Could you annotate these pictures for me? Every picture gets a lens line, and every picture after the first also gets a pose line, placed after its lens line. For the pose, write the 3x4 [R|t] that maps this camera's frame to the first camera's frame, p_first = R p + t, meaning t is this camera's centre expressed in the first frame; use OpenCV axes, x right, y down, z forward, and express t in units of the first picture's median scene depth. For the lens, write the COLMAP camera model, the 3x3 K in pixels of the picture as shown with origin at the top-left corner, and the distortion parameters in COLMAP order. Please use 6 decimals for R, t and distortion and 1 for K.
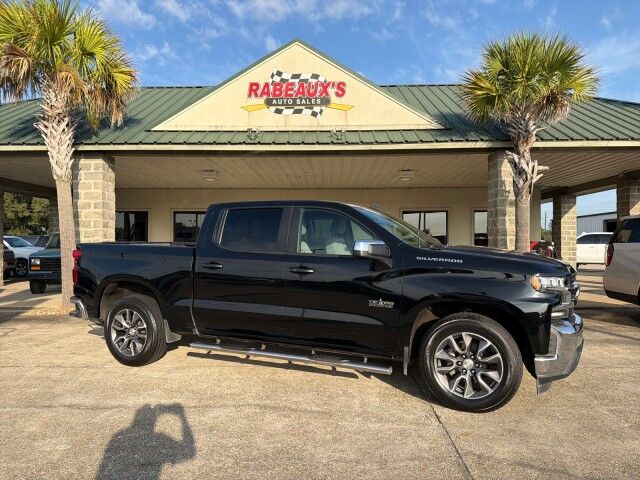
lens RADIAL K [[442.9, 0, 320.9], [0, 442.9, 241.6], [0, 0, 1]] dist [0.067897, -0.110964]
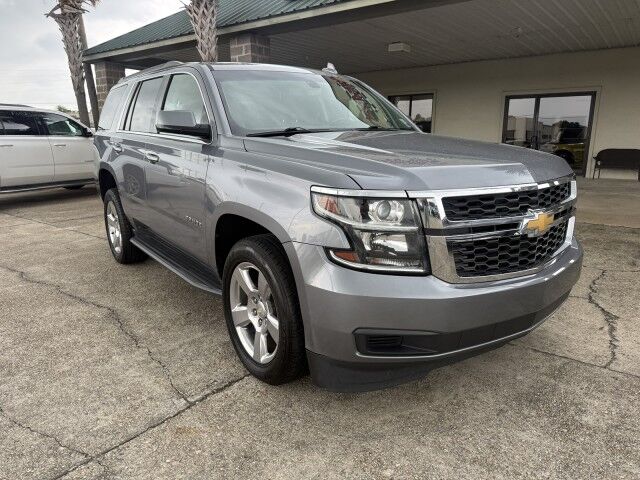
lens RADIAL K [[455.7, 0, 318.2], [0, 455.7, 239.8], [0, 0, 1]] dist [-0.001036, -0.002359]
pose [[0.805265, 0.132726, -0.577869, 0.263938], [0.004650, 0.973179, 0.230001, 0.011864], [0.592897, -0.187899, 0.783050, 0.223180]]
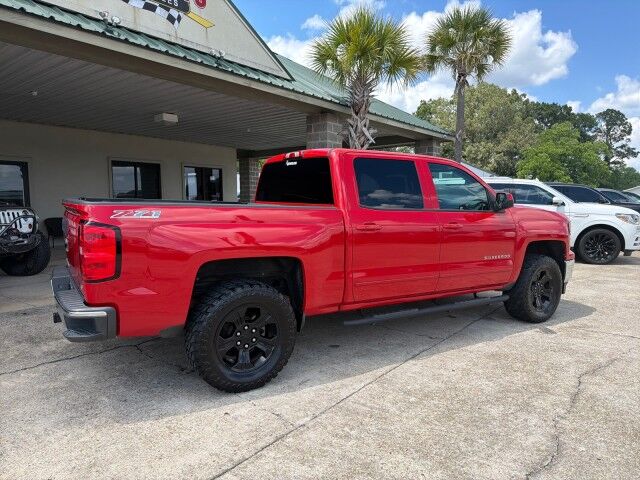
lens RADIAL K [[448.5, 0, 318.7], [0, 448.5, 240.9], [0, 0, 1]] dist [0.012368, -0.023847]
pose [[0.606173, -0.066742, 0.792528, -0.470584], [-0.009001, 0.995833, 0.090749, 0.003015], [-0.795282, -0.062143, 0.603046, 0.349286]]
